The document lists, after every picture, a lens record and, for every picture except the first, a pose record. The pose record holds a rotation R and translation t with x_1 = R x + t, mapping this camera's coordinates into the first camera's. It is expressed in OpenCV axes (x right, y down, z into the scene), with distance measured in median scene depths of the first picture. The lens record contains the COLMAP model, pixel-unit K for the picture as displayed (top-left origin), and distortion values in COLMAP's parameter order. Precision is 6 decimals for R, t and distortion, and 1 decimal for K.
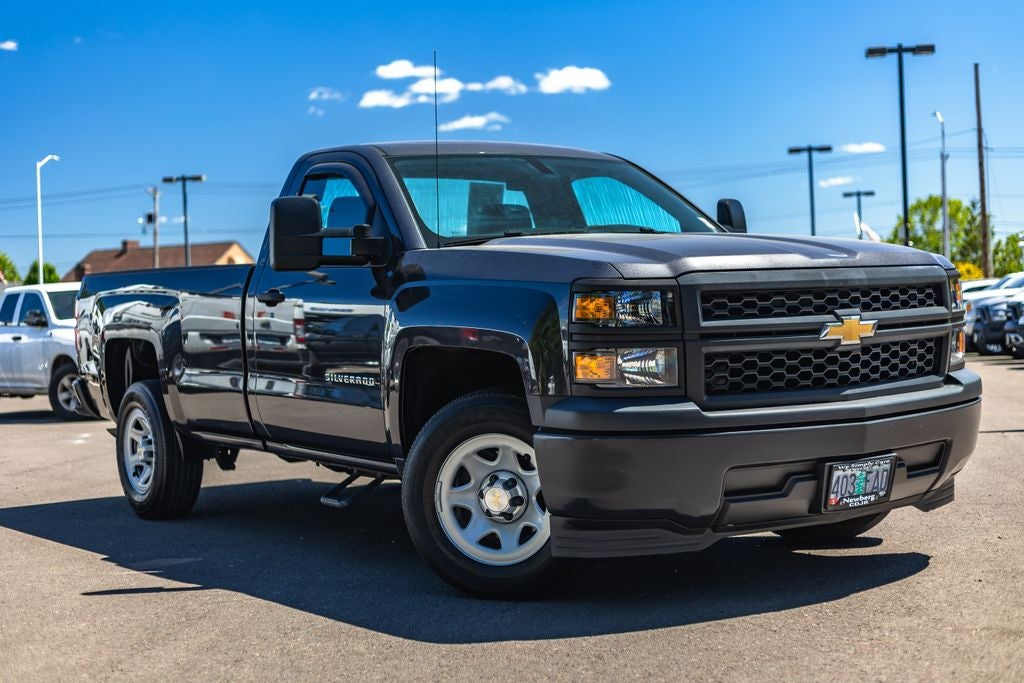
lens RADIAL K [[1445.3, 0, 512.0], [0, 1445.3, 341.5], [0, 0, 1]] dist [0.045976, 0.009207]
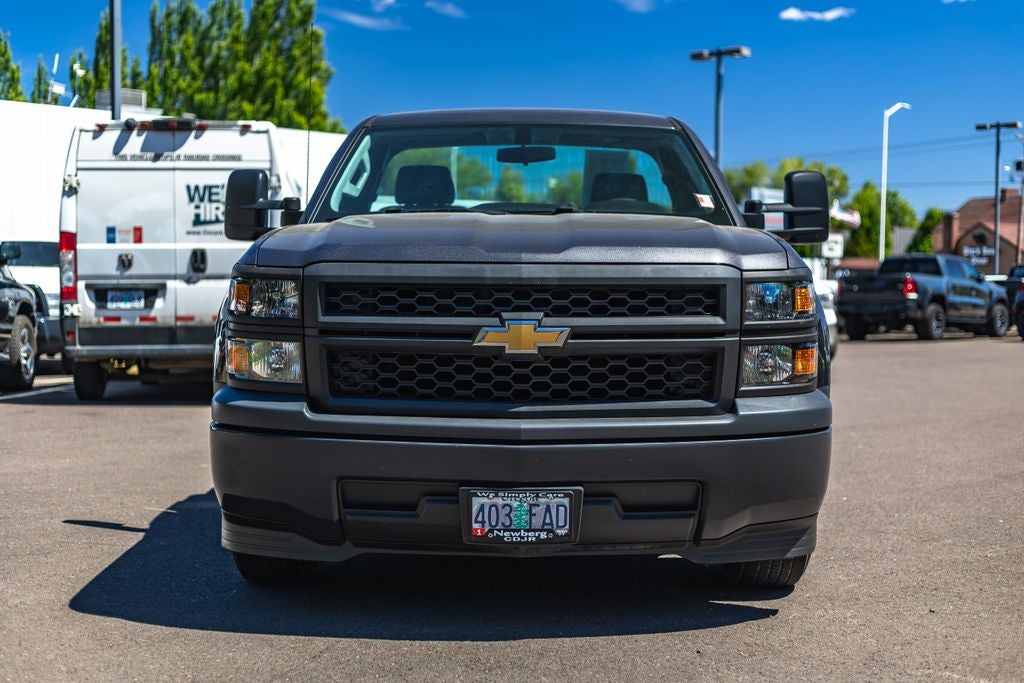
lens RADIAL K [[1445.3, 0, 512.0], [0, 1445.3, 341.5], [0, 0, 1]] dist [0.045976, 0.009207]
pose [[0.820629, 0.076057, -0.566377, 0.708851], [-0.055219, 0.997019, 0.053880, -0.050673], [0.568787, -0.012941, 0.822383, 0.292927]]
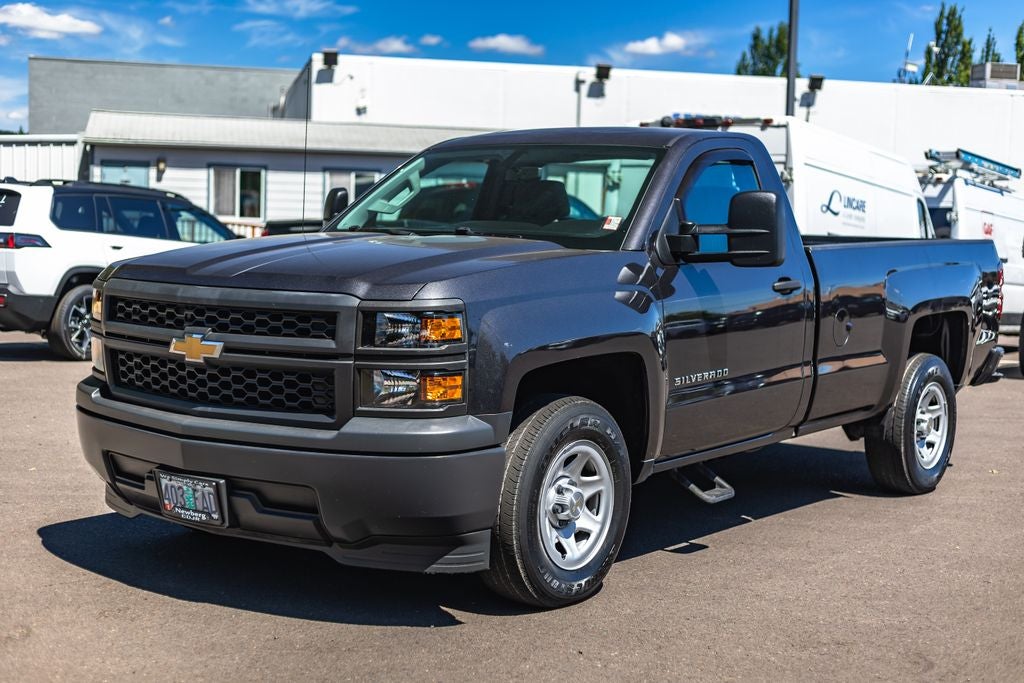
lens RADIAL K [[1445.3, 0, 512.0], [0, 1445.3, 341.5], [0, 0, 1]] dist [0.045976, 0.009207]
pose [[0.305455, 0.125858, -0.943852, 1.250507], [-0.059951, 0.991802, 0.112850, -0.139306], [0.950317, 0.022114, 0.310496, 0.891655]]
